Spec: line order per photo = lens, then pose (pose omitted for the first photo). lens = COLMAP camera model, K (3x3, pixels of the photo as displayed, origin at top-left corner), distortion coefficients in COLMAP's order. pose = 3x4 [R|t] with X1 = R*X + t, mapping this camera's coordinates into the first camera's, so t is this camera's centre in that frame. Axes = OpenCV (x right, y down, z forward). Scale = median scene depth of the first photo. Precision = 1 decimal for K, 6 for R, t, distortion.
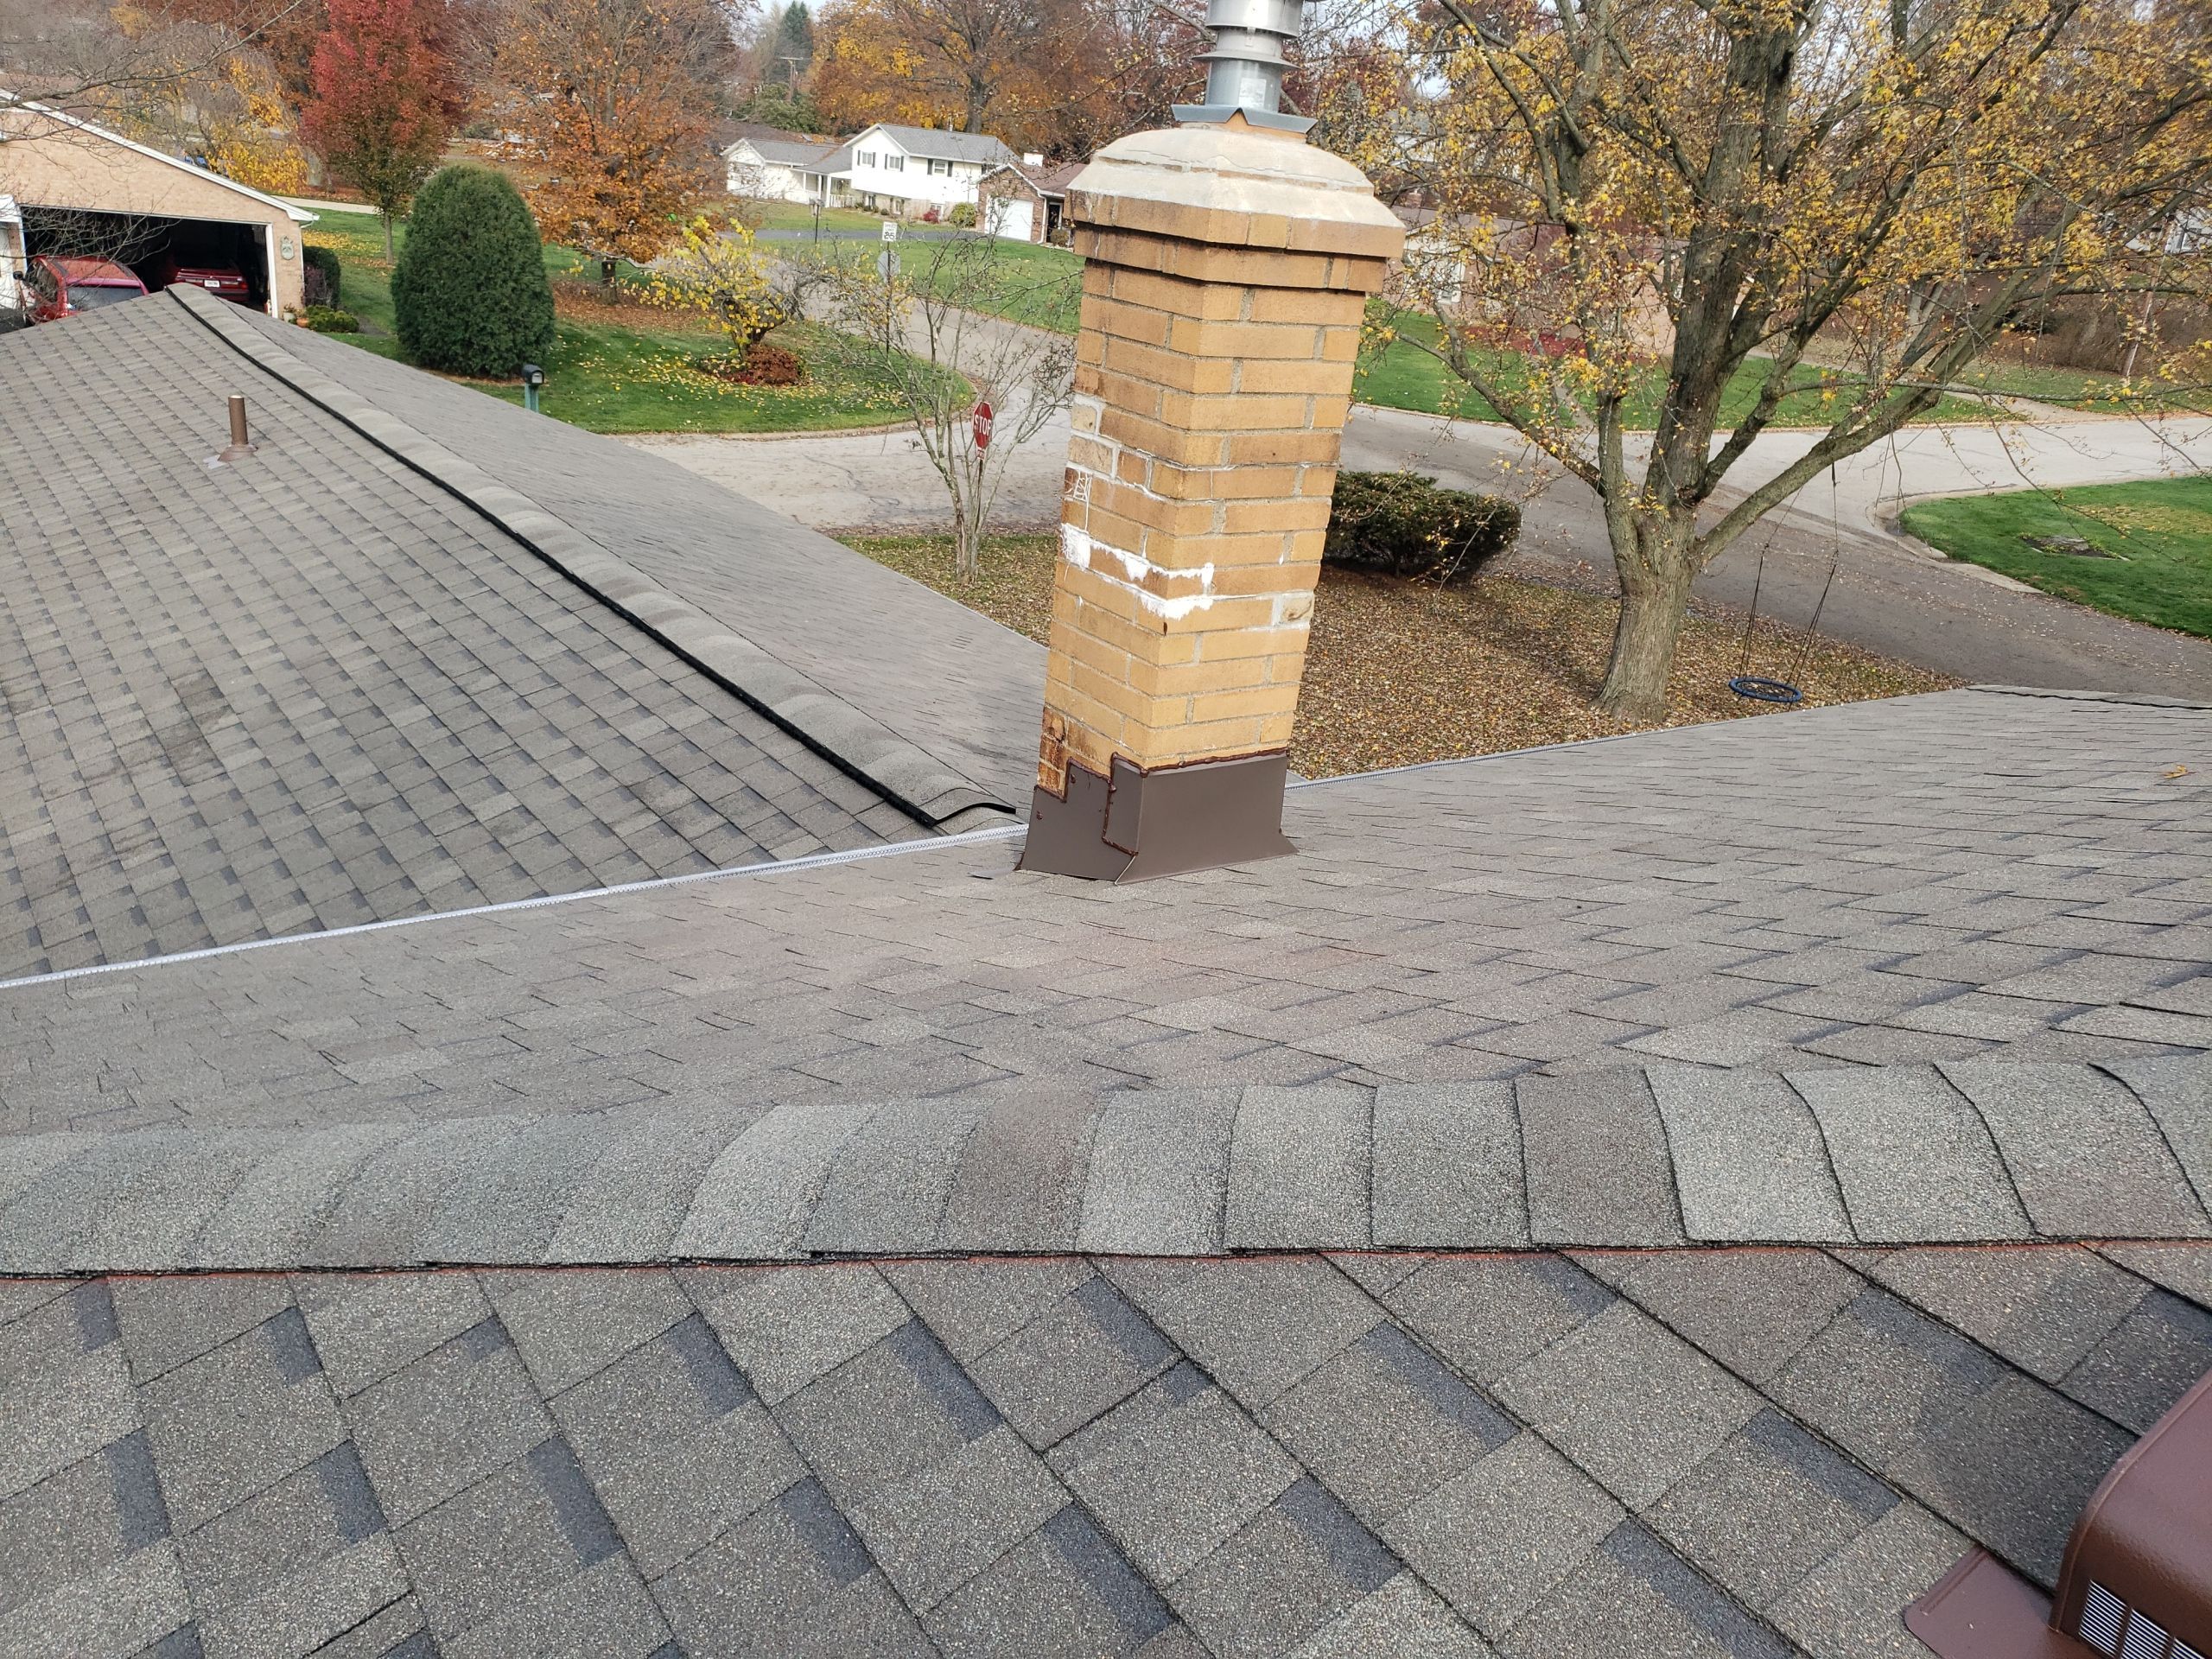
lens RADIAL K [[1793.0, 0, 1028.0], [0, 1793.0, 830.8], [0, 0, 1]] dist [0.018998, 0.013875]
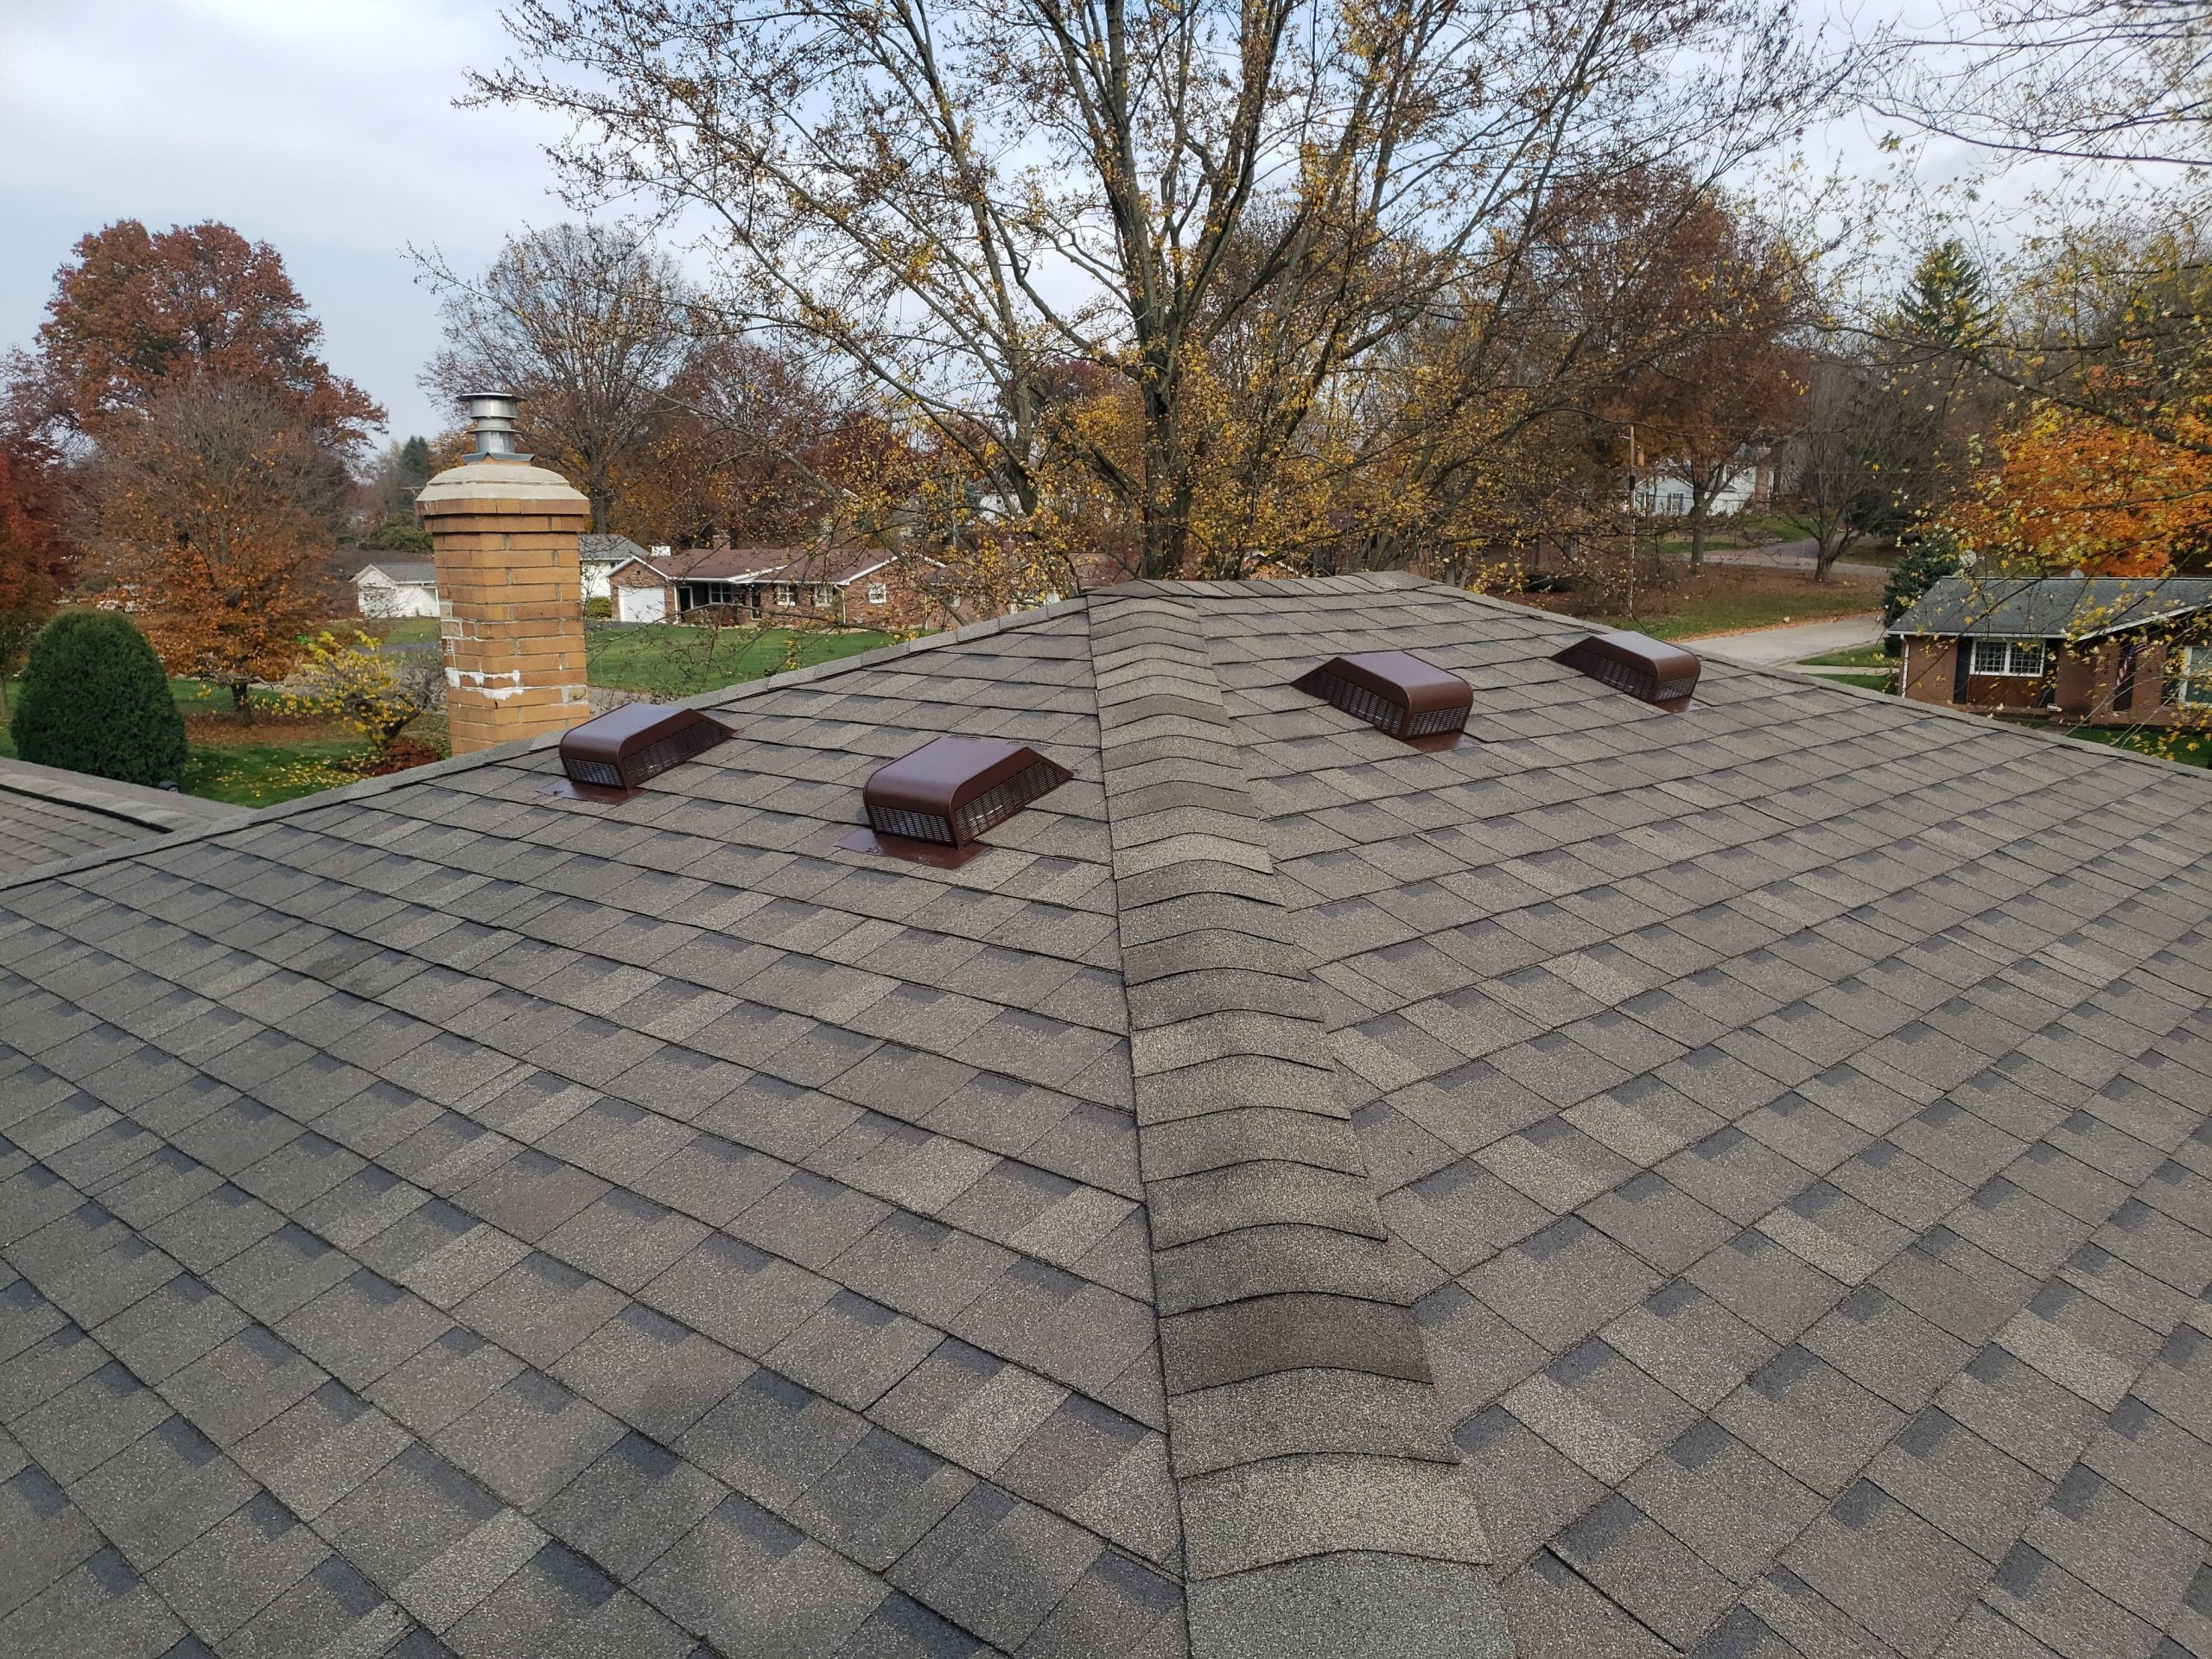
lens RADIAL K [[1791.4, 0, 1106.3], [0, 1791.4, 855.9], [0, 0, 1]] dist [-0.037665, 0.080955]
pose [[0.965825, -0.151416, 0.210370, 0.136101], [0.186029, 0.970109, -0.155826, 0.227909], [-0.180487, 0.189635, 0.965123, -0.466904]]
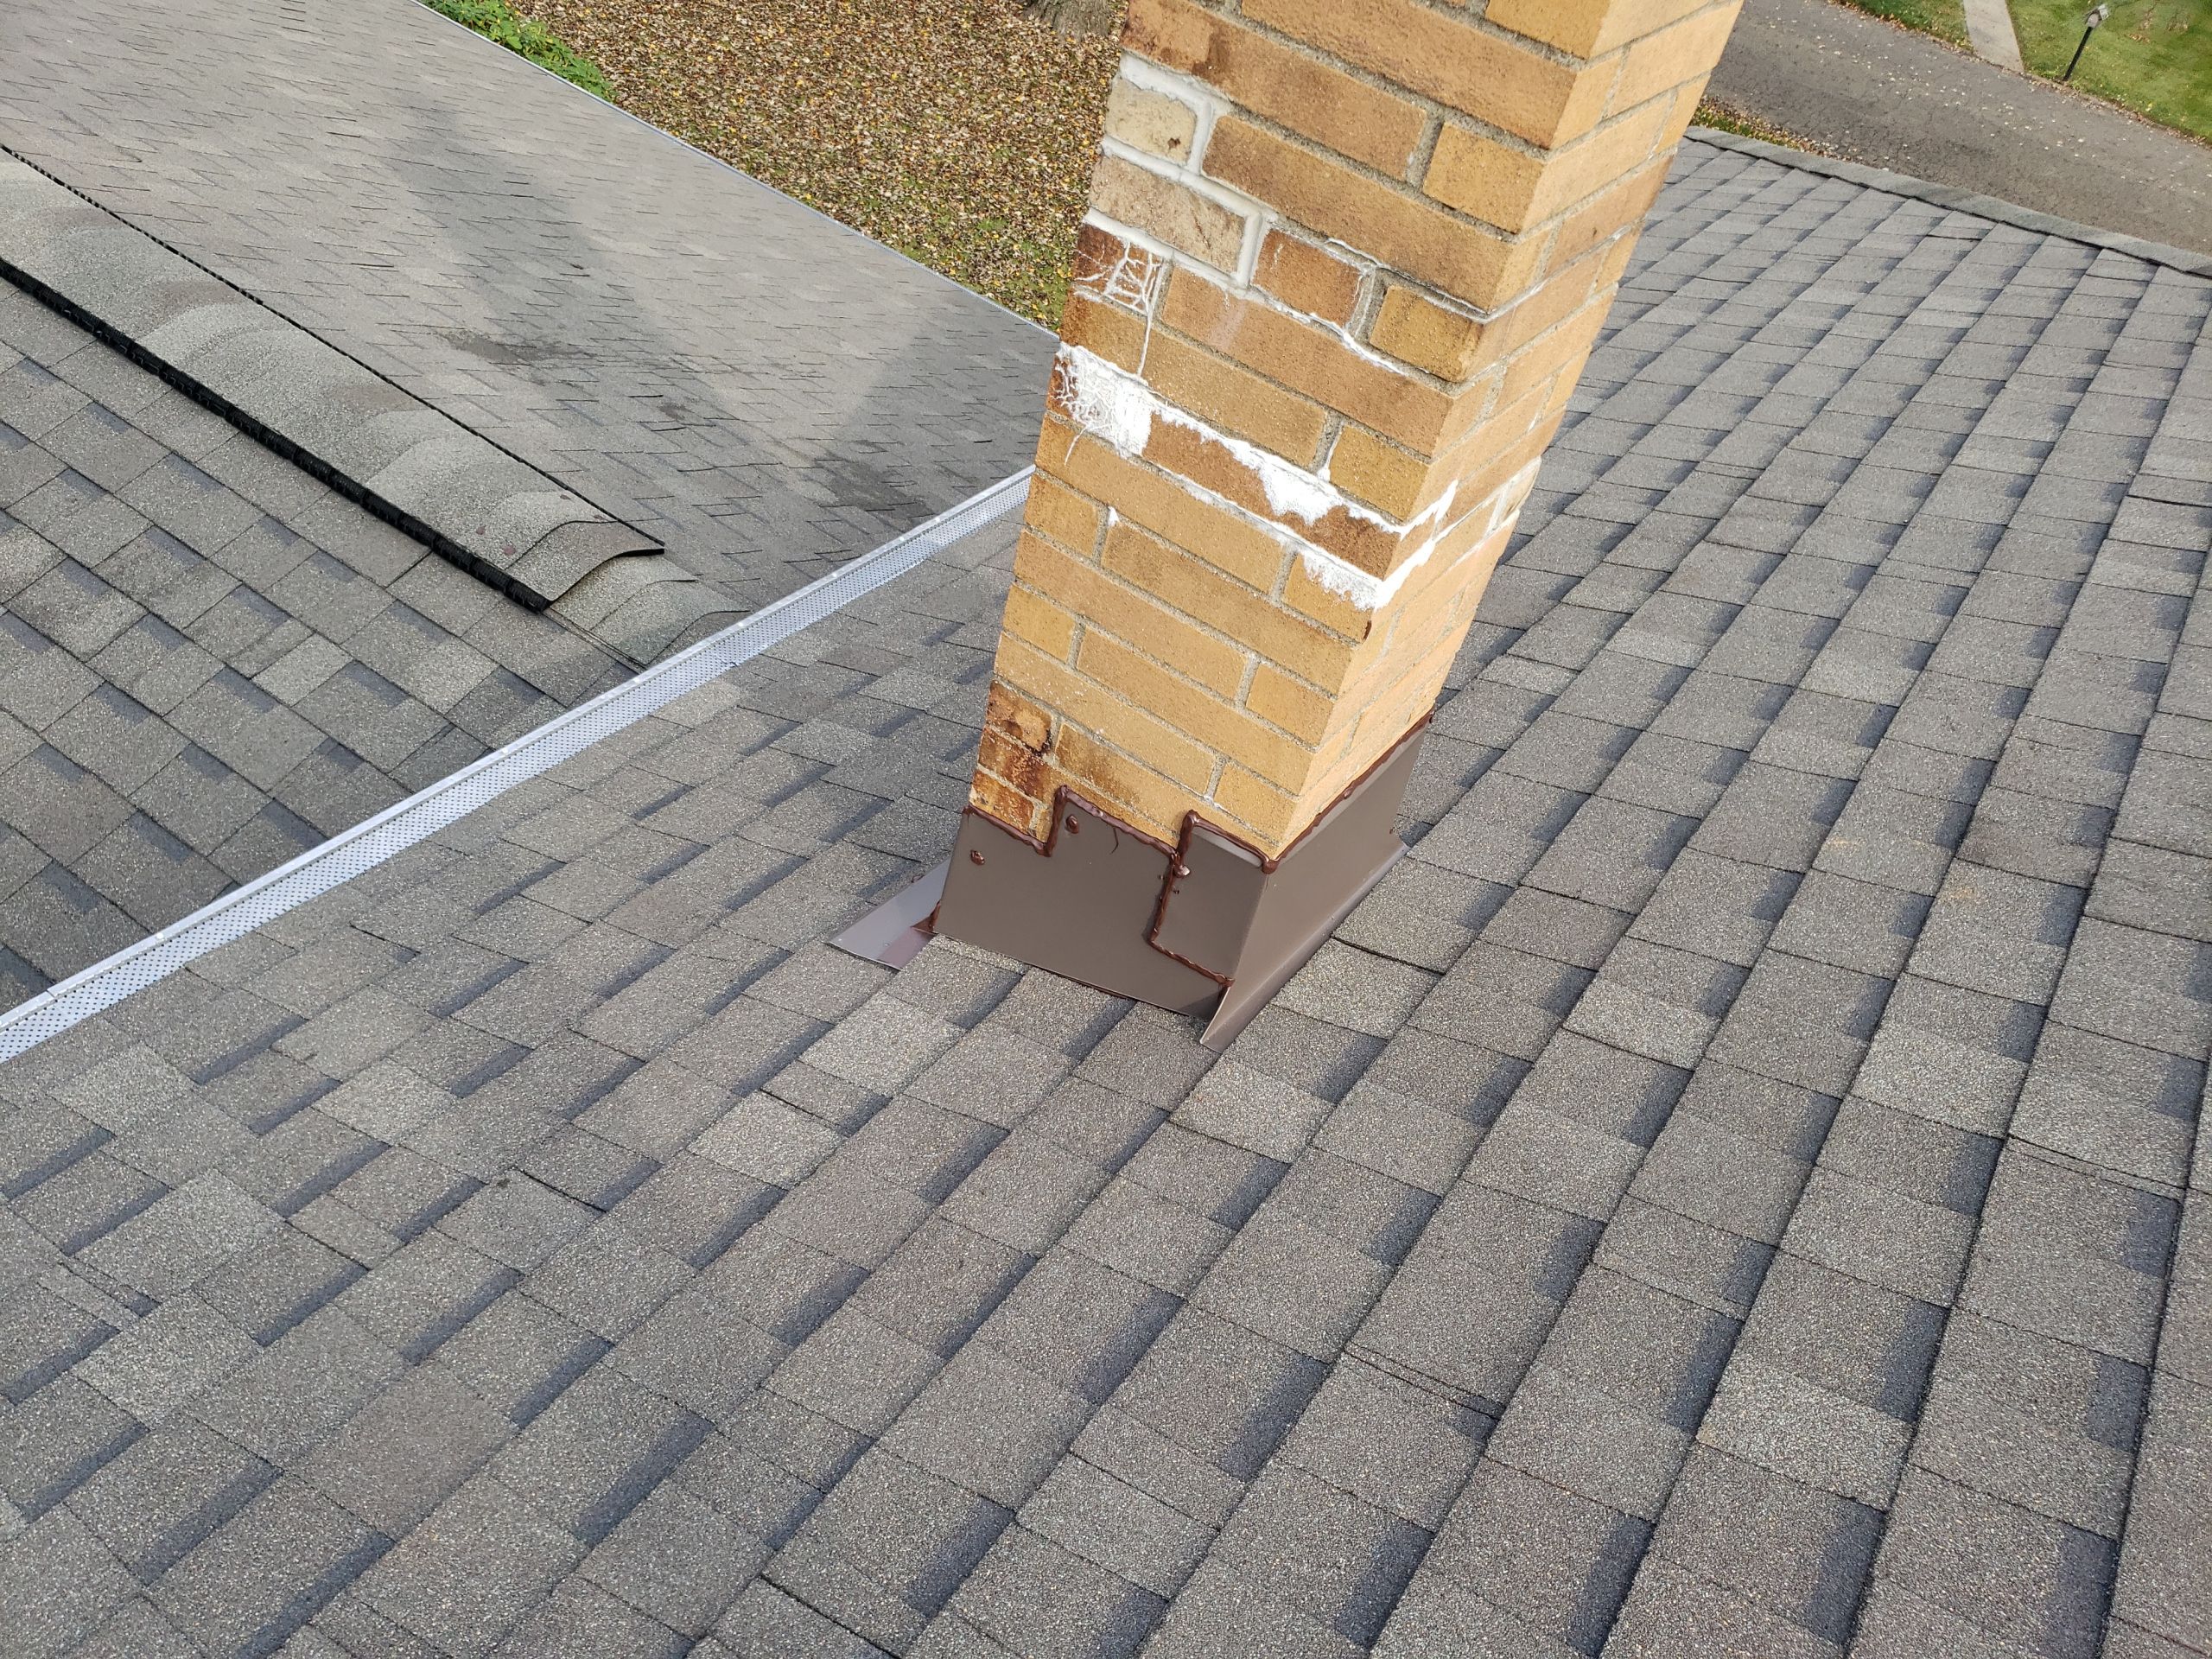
lens RADIAL K [[1791.4, 0, 1106.3], [0, 1791.4, 855.9], [0, 0, 1]] dist [-0.037665, 0.080955]
pose [[0.917568, -0.182057, 0.353447, -0.077892], [0.025086, 0.913736, 0.405533, -0.119677], [-0.396787, -0.363237, 0.842982, 0.290441]]
